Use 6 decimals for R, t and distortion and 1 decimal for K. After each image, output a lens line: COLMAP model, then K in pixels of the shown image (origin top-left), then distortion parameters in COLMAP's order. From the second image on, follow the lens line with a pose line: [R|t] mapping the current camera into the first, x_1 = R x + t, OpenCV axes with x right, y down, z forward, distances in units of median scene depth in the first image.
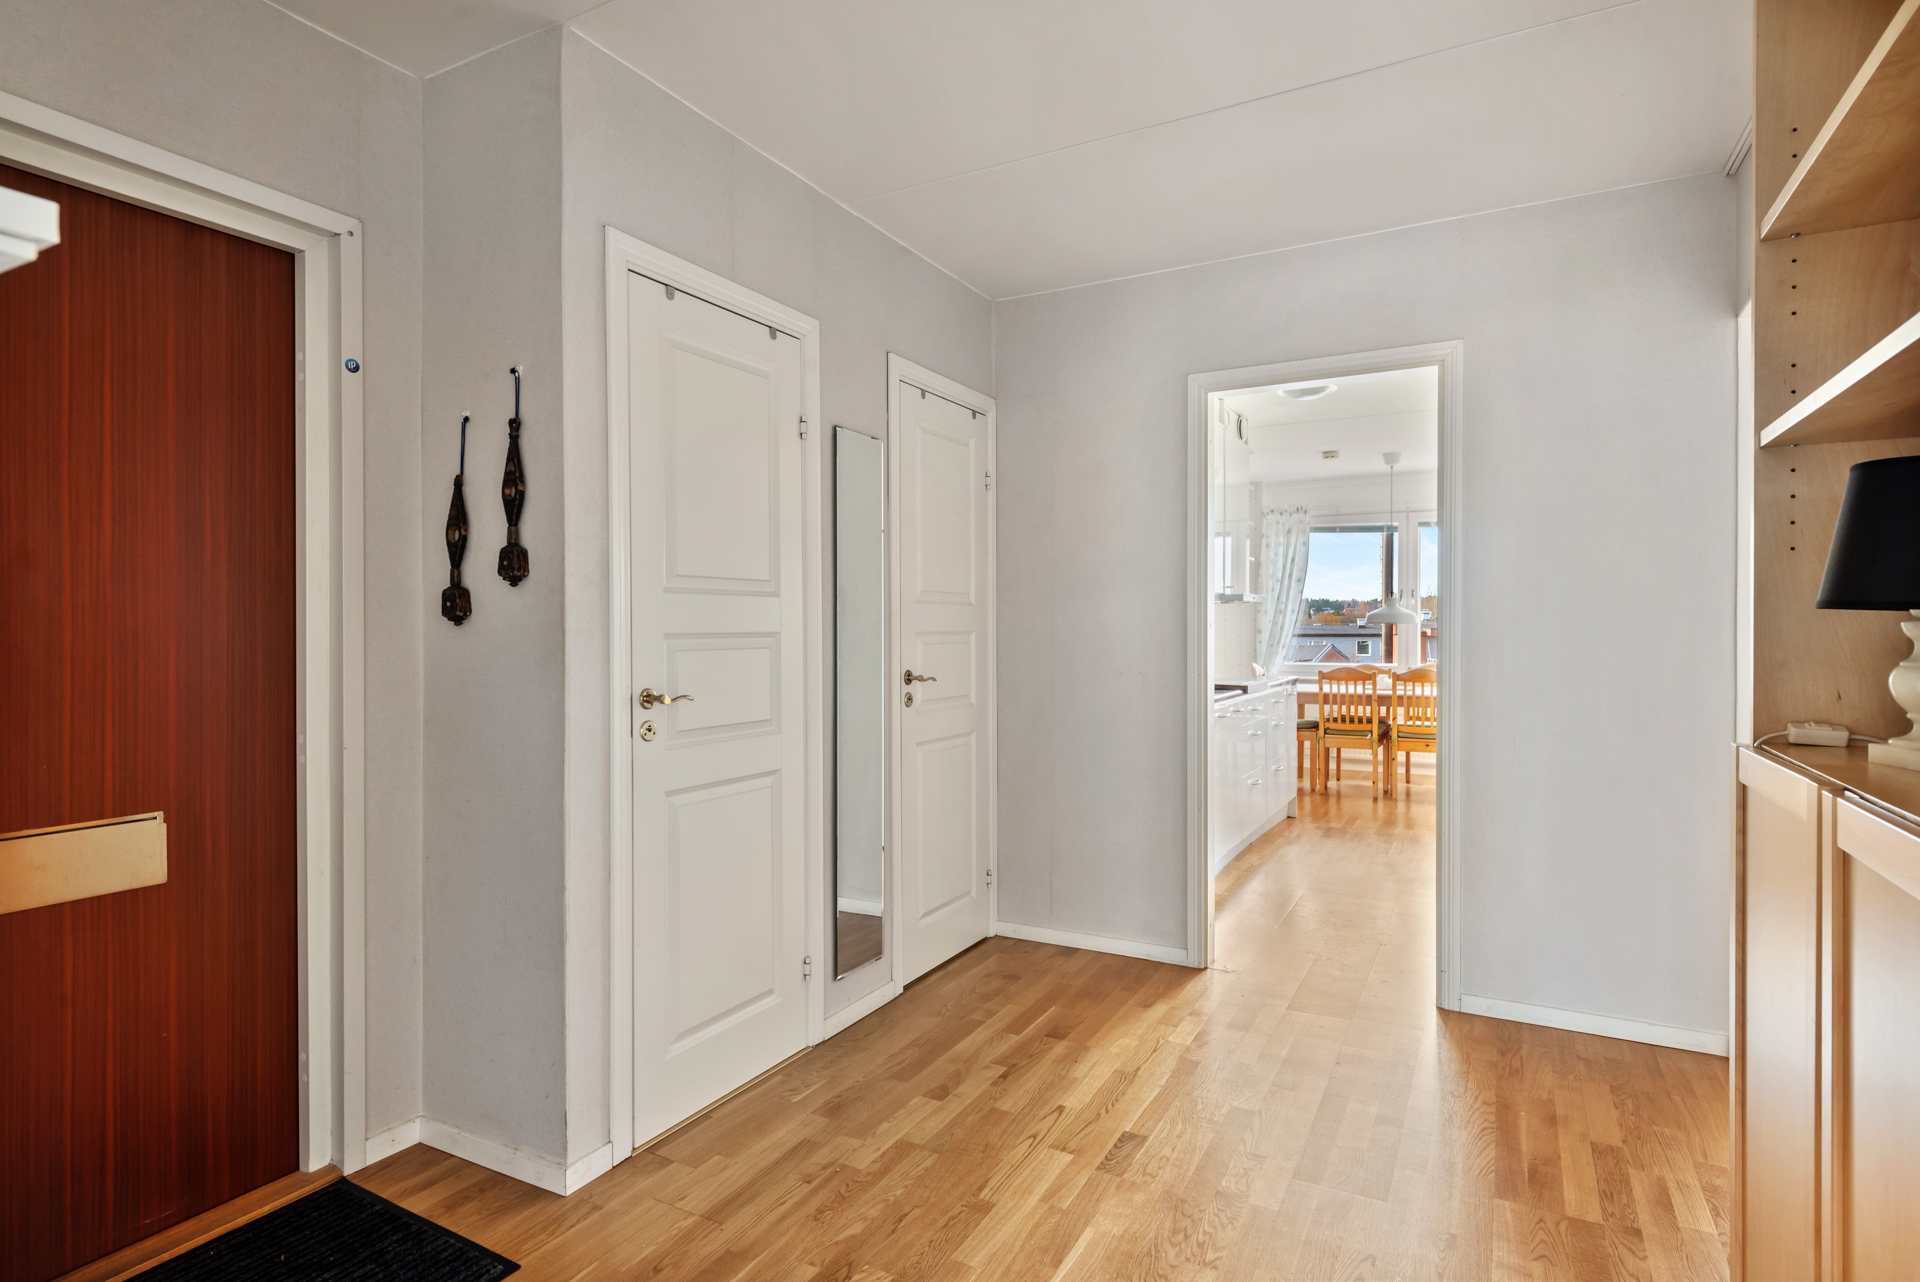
lens RADIAL K [[965.8, 0, 960.0], [0, 965.8, 641.0], [0, 0, 1]] dist [0.023578, 0.000004]
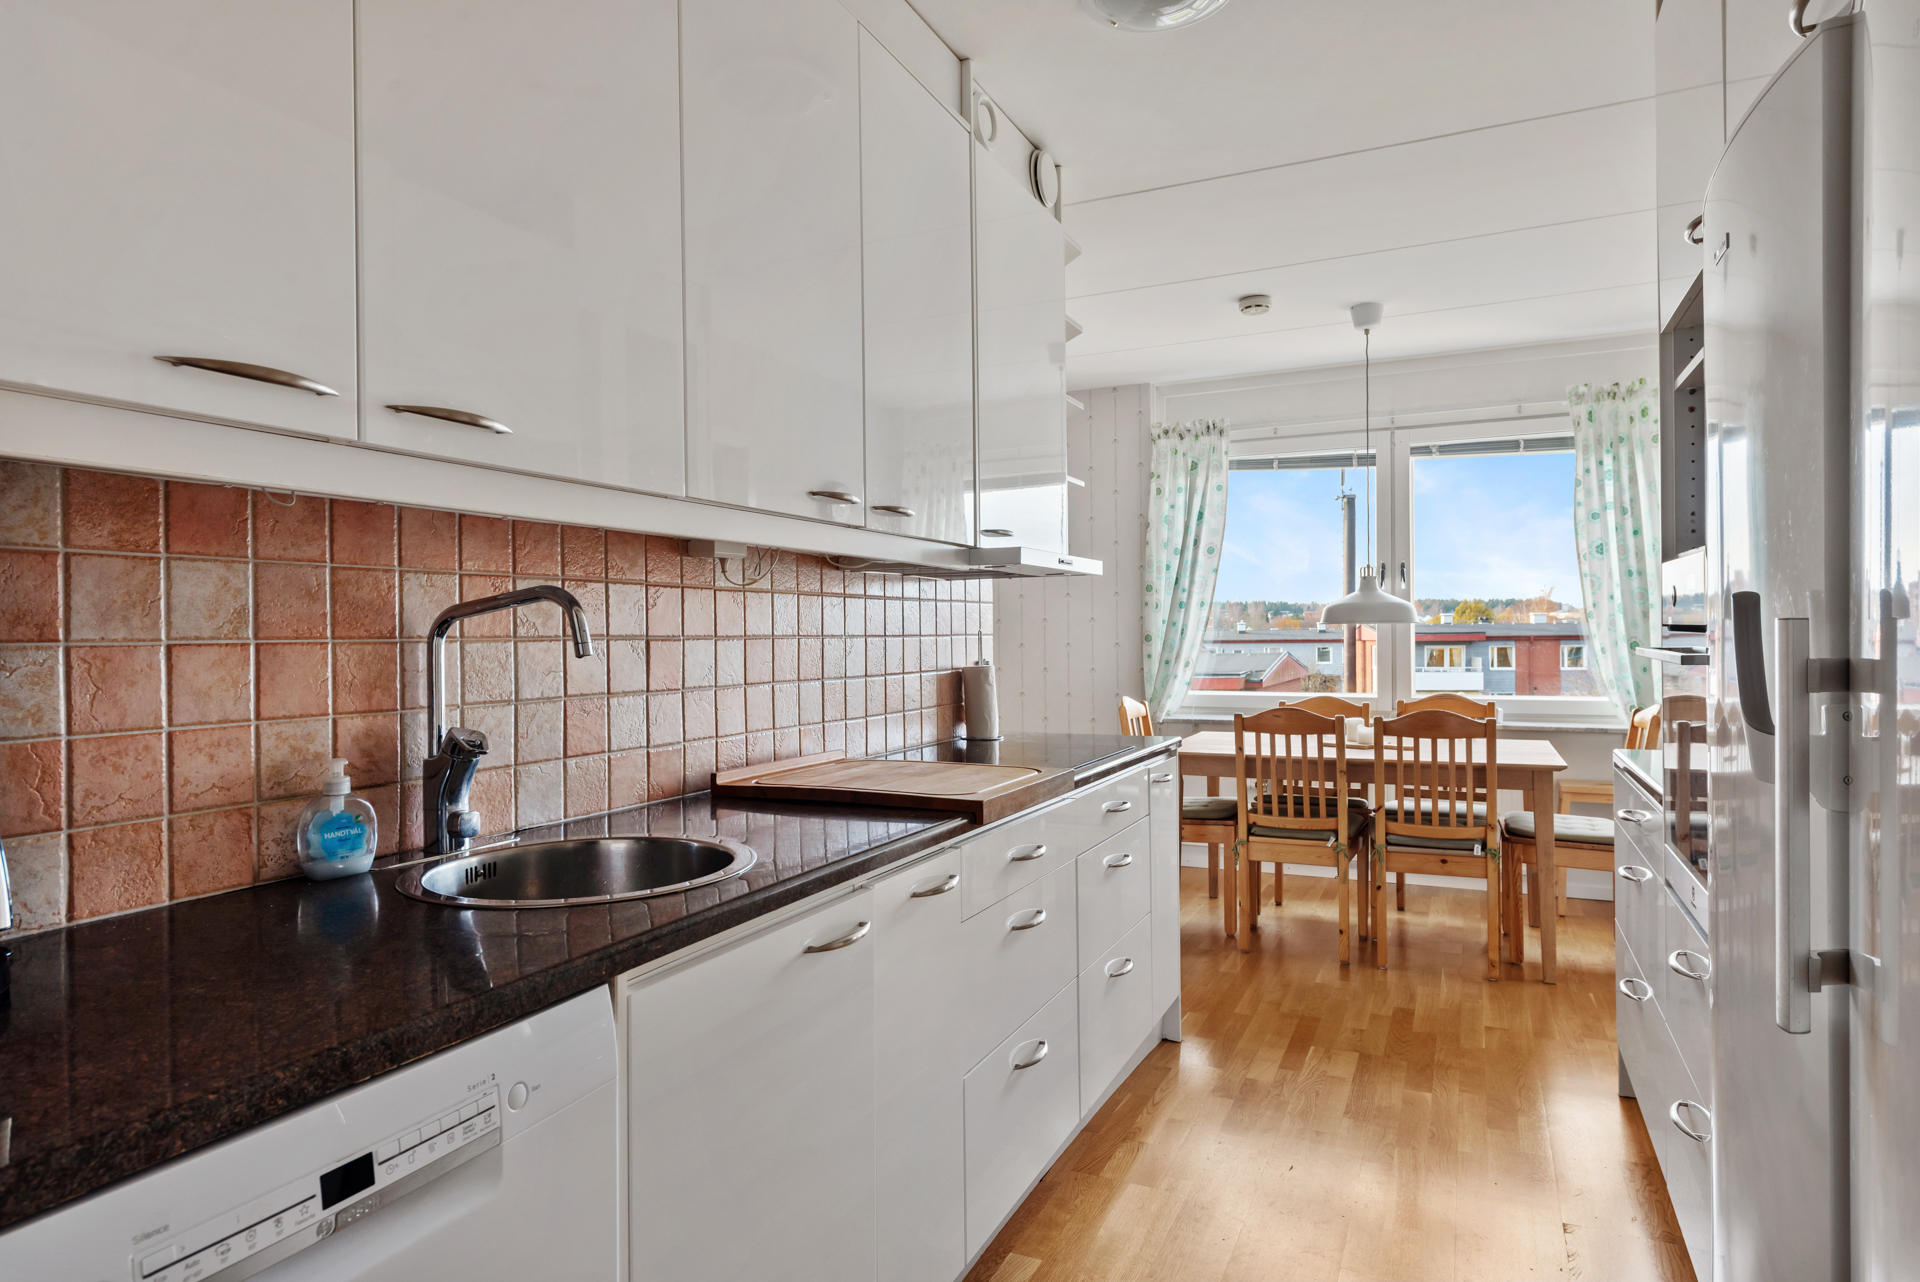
lens RADIAL K [[1066.1, 0, 960.0], [0, 1066.1, 641.0], [0, 0, 1]] dist [0.051457, -0.000179]
pose [[0.997730, -0.007950, 0.066865, 0.181333], [0.008528, 0.999929, -0.008365, -0.004364], [-0.066794, 0.008916, 0.997727, 0.428488]]
